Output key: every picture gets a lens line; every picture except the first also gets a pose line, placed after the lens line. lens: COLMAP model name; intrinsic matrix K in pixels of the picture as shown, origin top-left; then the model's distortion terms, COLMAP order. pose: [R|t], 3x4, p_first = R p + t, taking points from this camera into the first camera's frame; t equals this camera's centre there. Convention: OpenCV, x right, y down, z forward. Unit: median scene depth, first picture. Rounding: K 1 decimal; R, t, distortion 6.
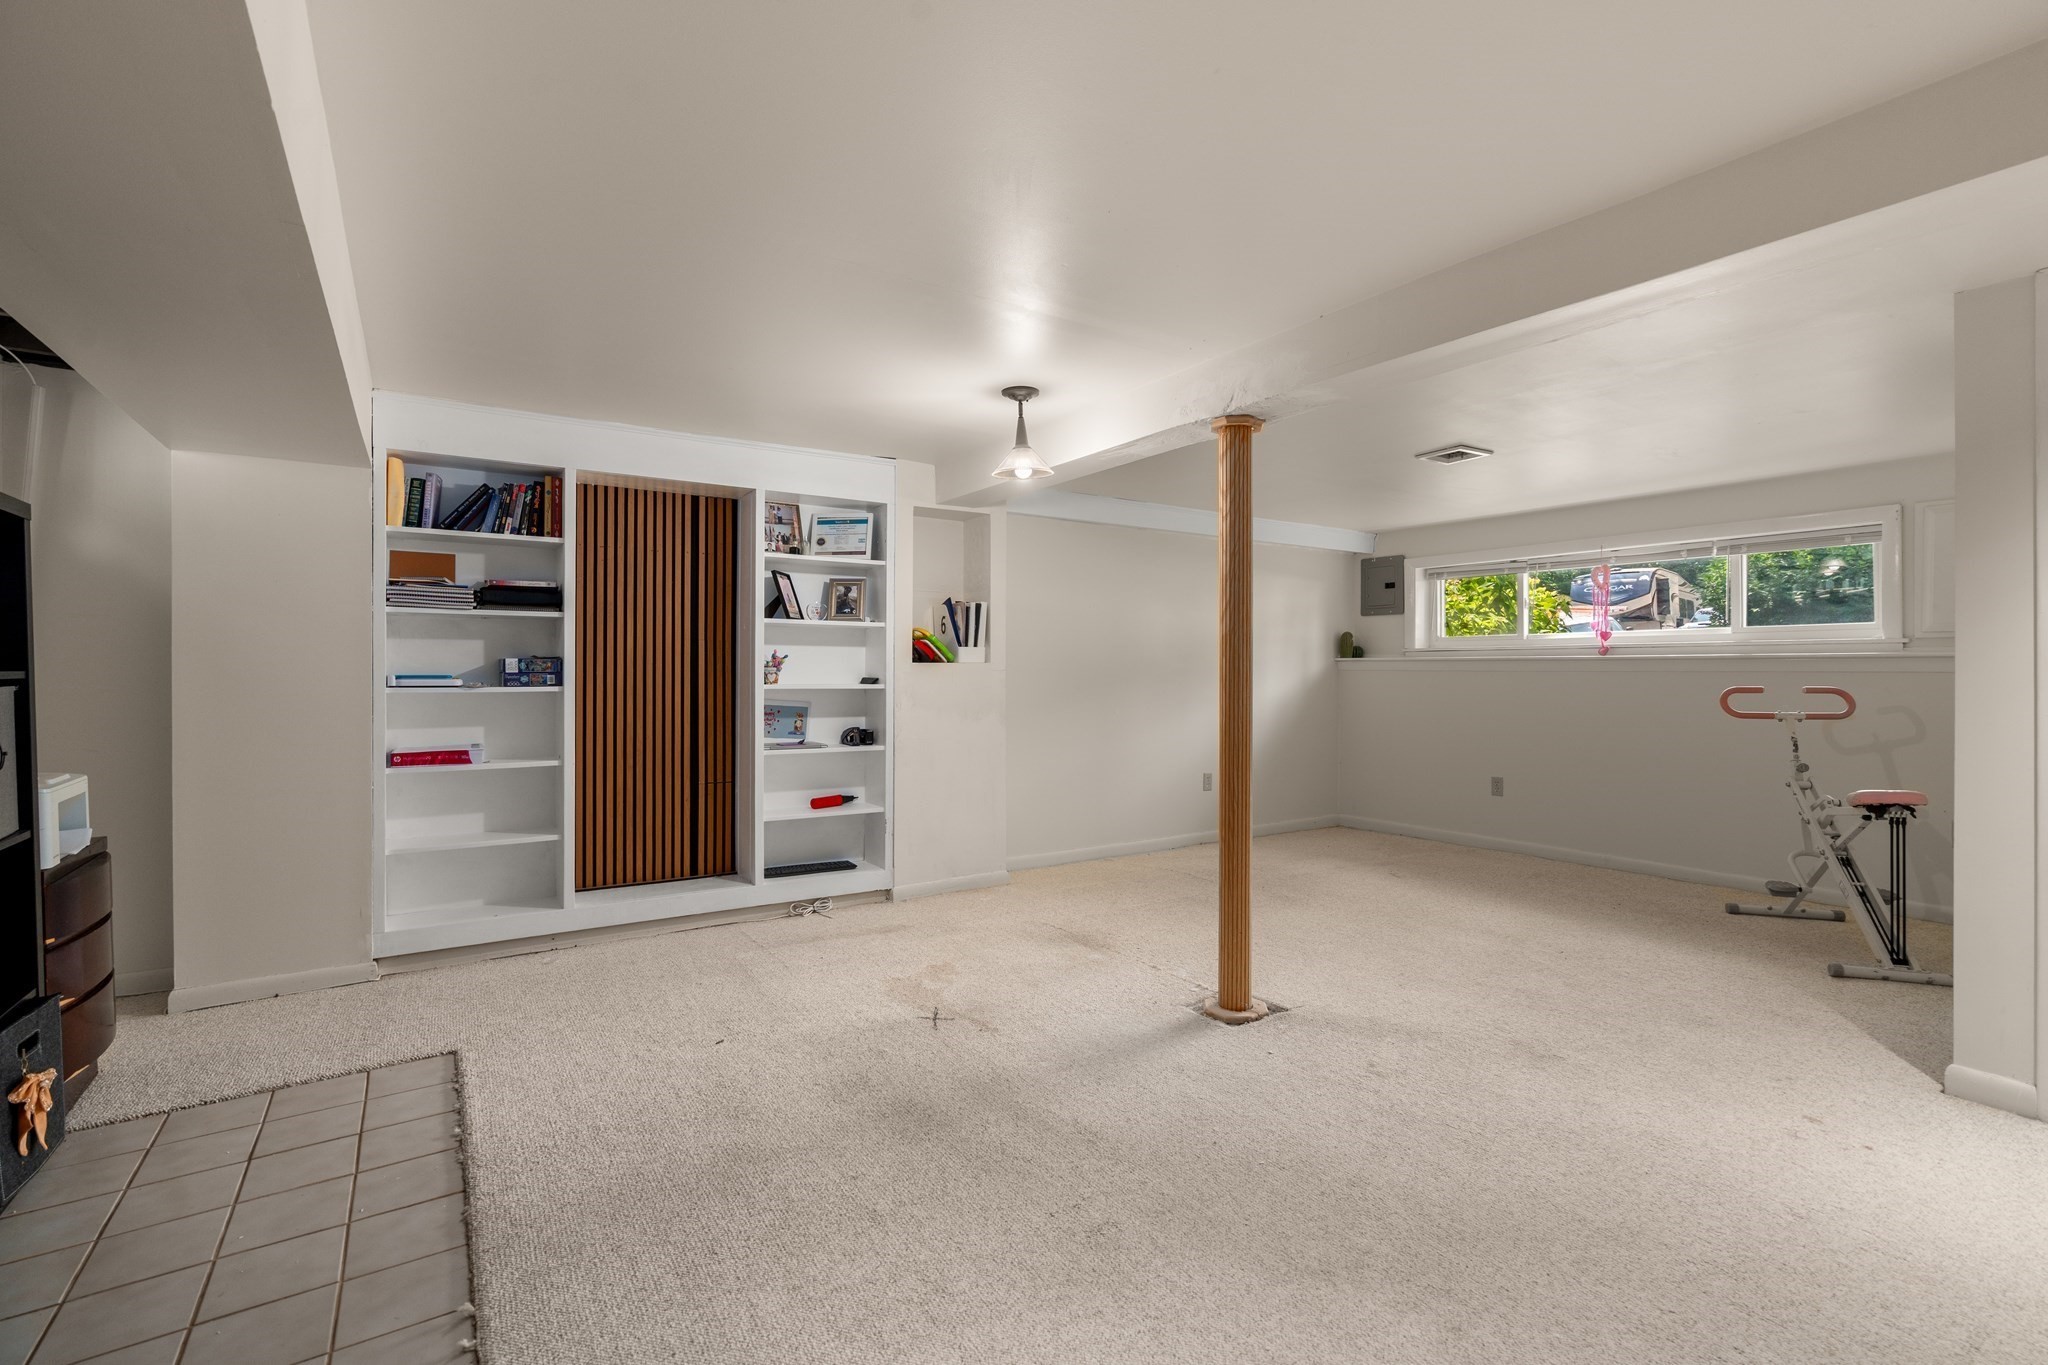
lens RADIAL K [[923.9, 0, 1017.3], [0, 923.9, 675.6], [0, 0, 1]] dist [-0.004426, -0.000113]
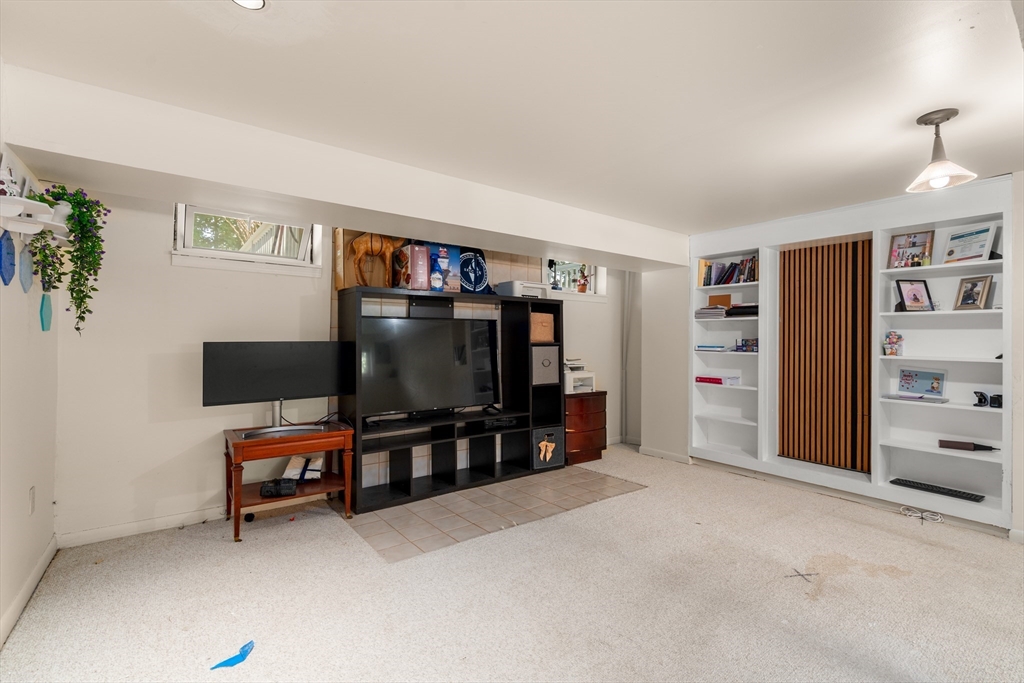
lens RADIAL K [[462.0, 0, 509.4], [0, 462.0, 338.9], [0, 0, 1]] dist [-0.004426, -0.000113]
pose [[0.065108, -0.003252, -0.997873, 0.479297], [-0.016928, 0.999847, -0.004363, -0.004747], [0.997735, 0.017176, 0.065043, 0.349259]]
